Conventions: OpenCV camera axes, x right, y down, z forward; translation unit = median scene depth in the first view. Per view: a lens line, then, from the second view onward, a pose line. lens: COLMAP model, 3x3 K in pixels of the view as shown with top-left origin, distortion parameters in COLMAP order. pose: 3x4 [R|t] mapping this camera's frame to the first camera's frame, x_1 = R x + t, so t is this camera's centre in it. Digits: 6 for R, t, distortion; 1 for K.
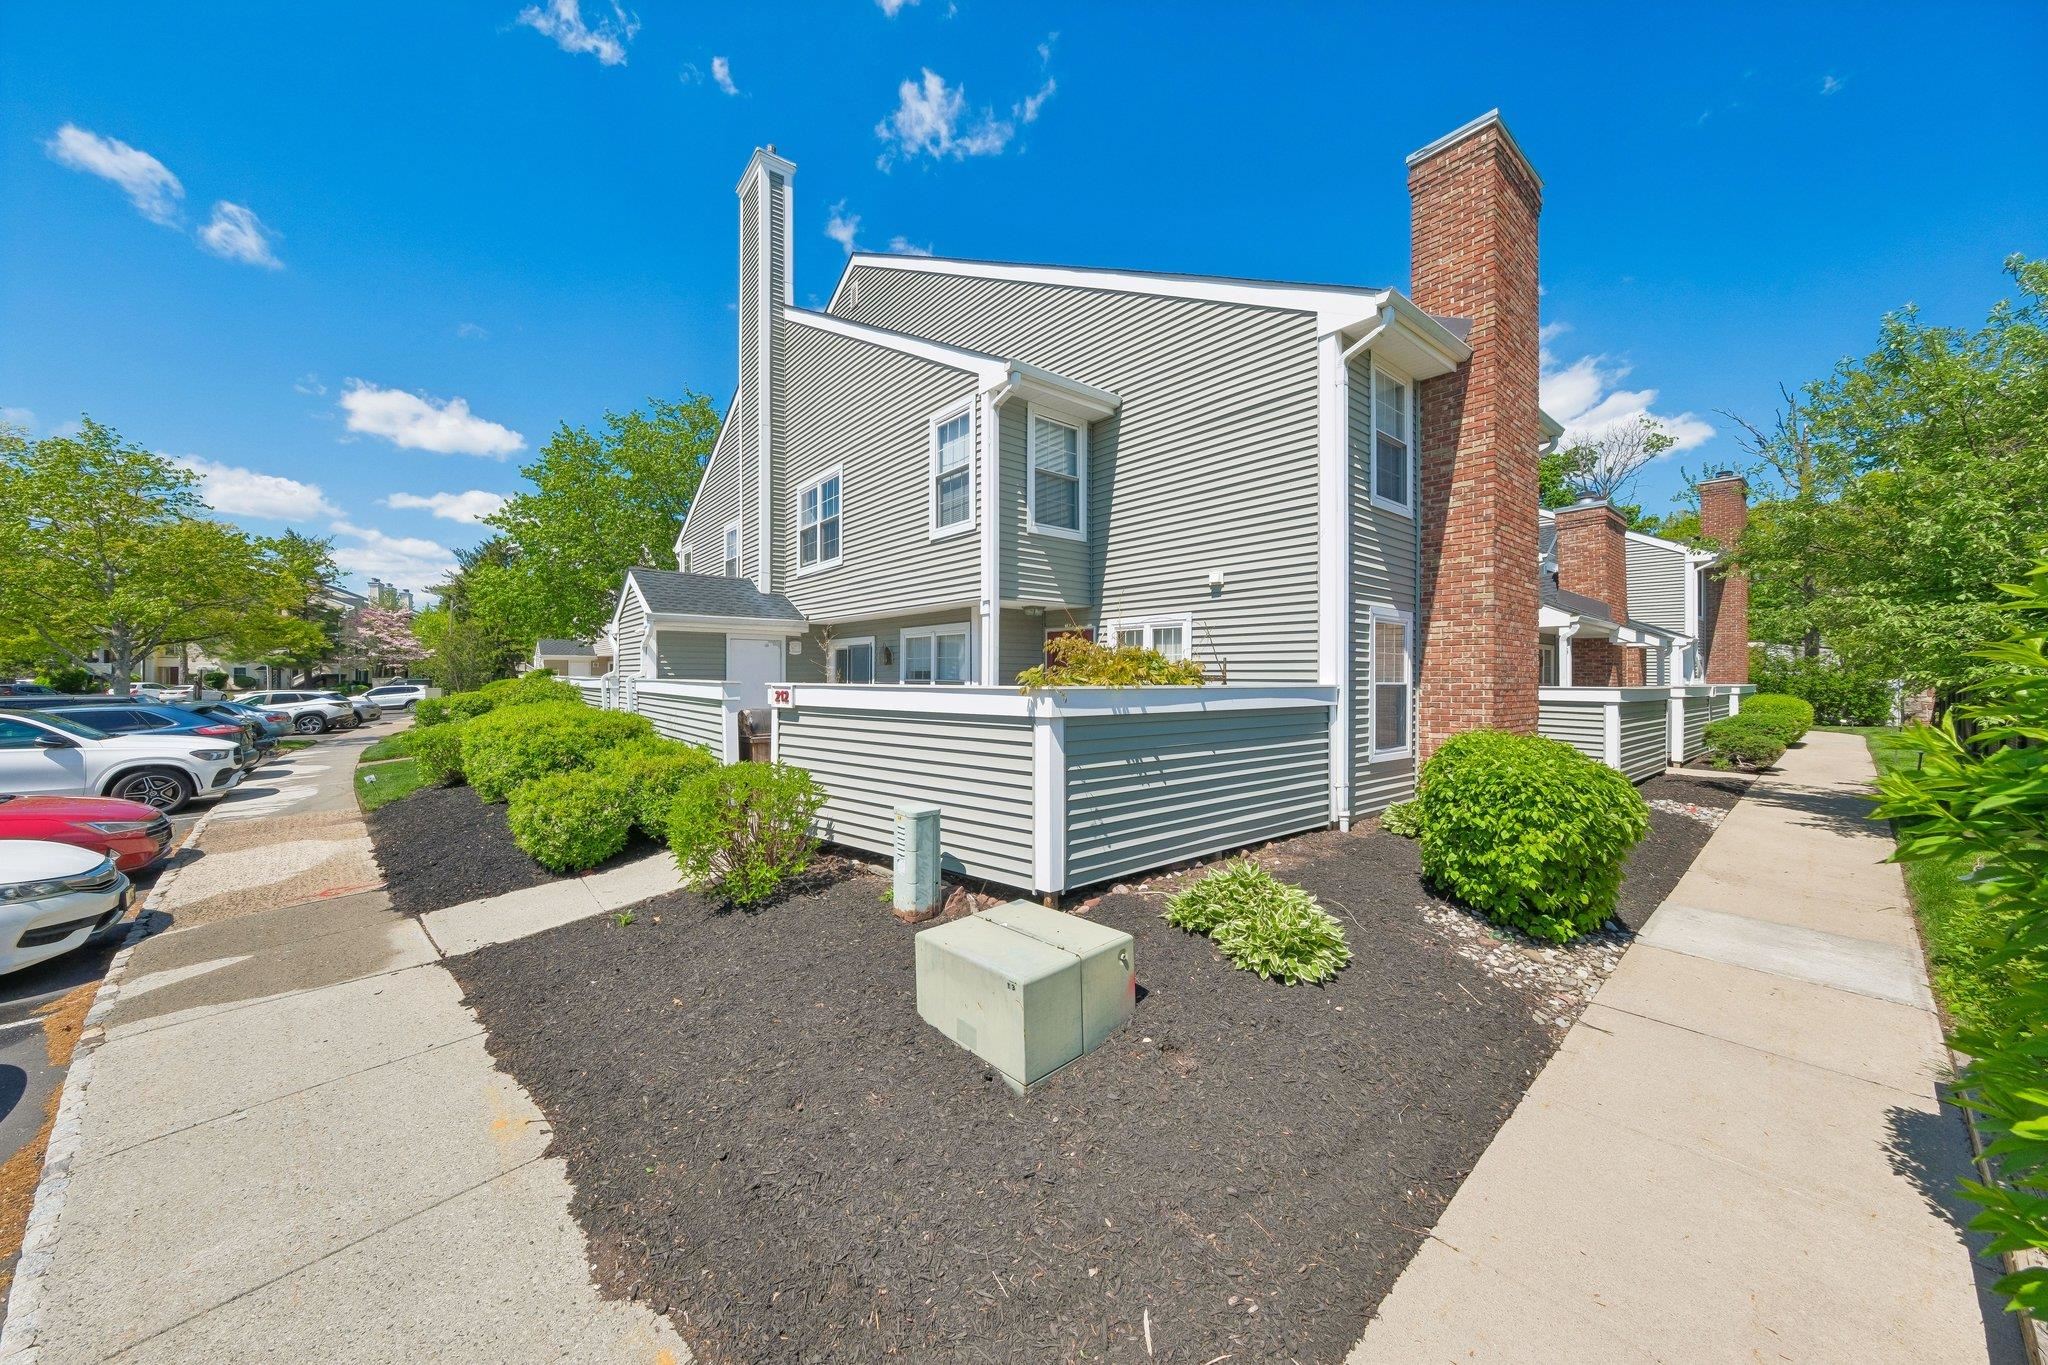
lens RADIAL K [[695.1, 0, 1018.5], [0, 695.1, 656.2], [0, 0, 1]] dist [-0.008992, 0.010277]
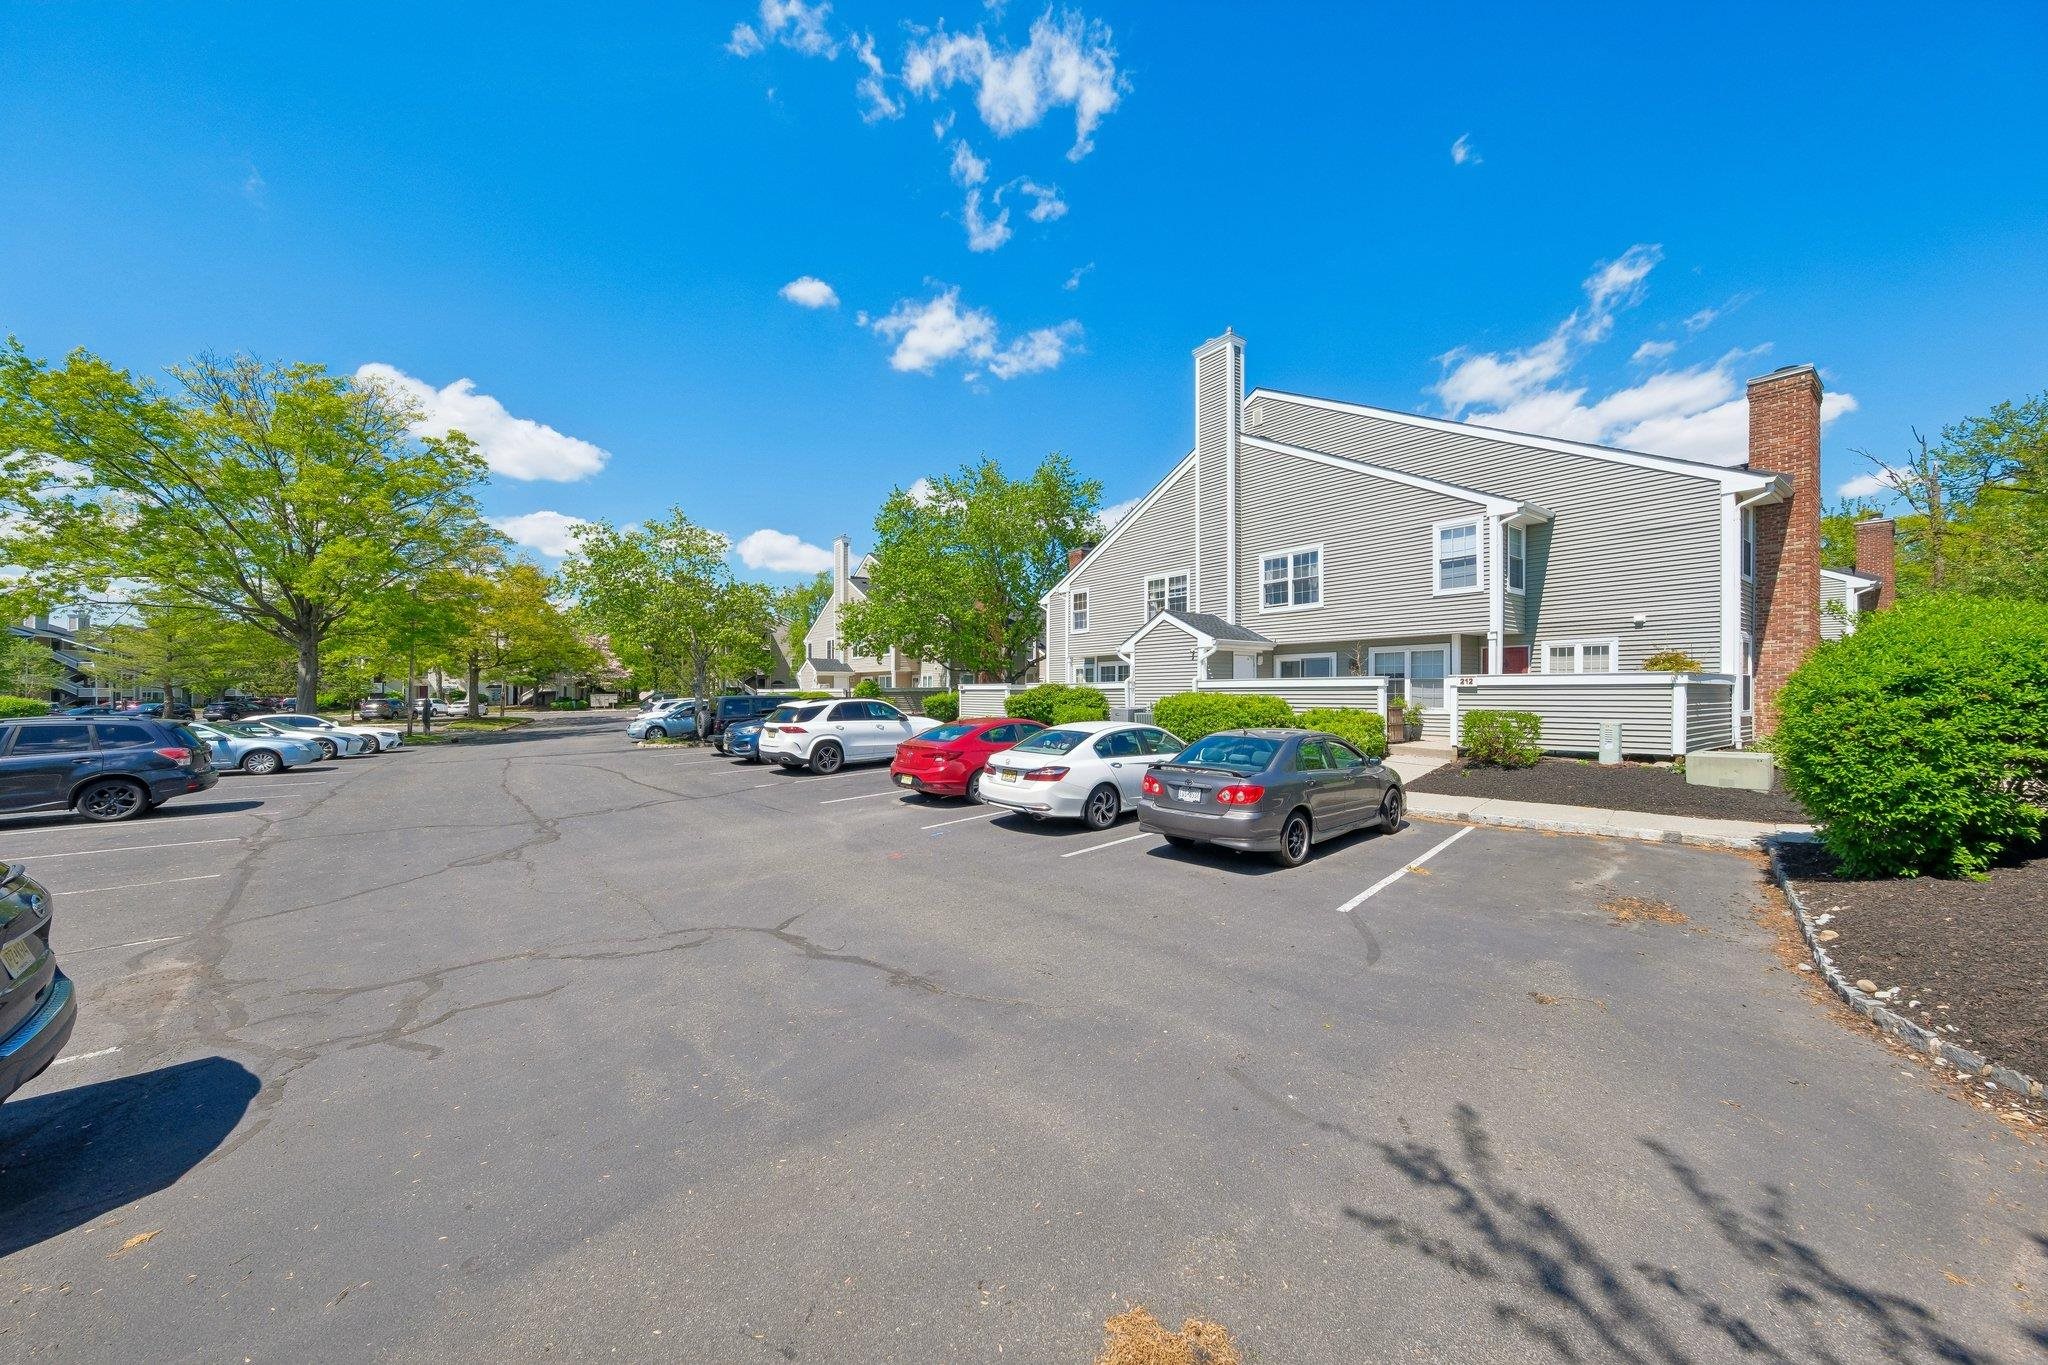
lens RADIAL K [[700.6, 0, 1020.1], [0, 700.6, 679.4], [0, 0, 1]] dist [-0.007909, 0.006186]
pose [[0.998724, -0.008399, -0.049804, -1.108337], [0.008899, 0.999912, 0.009829, 0.013953], [0.049717, -0.010260, 0.998711, -0.812698]]
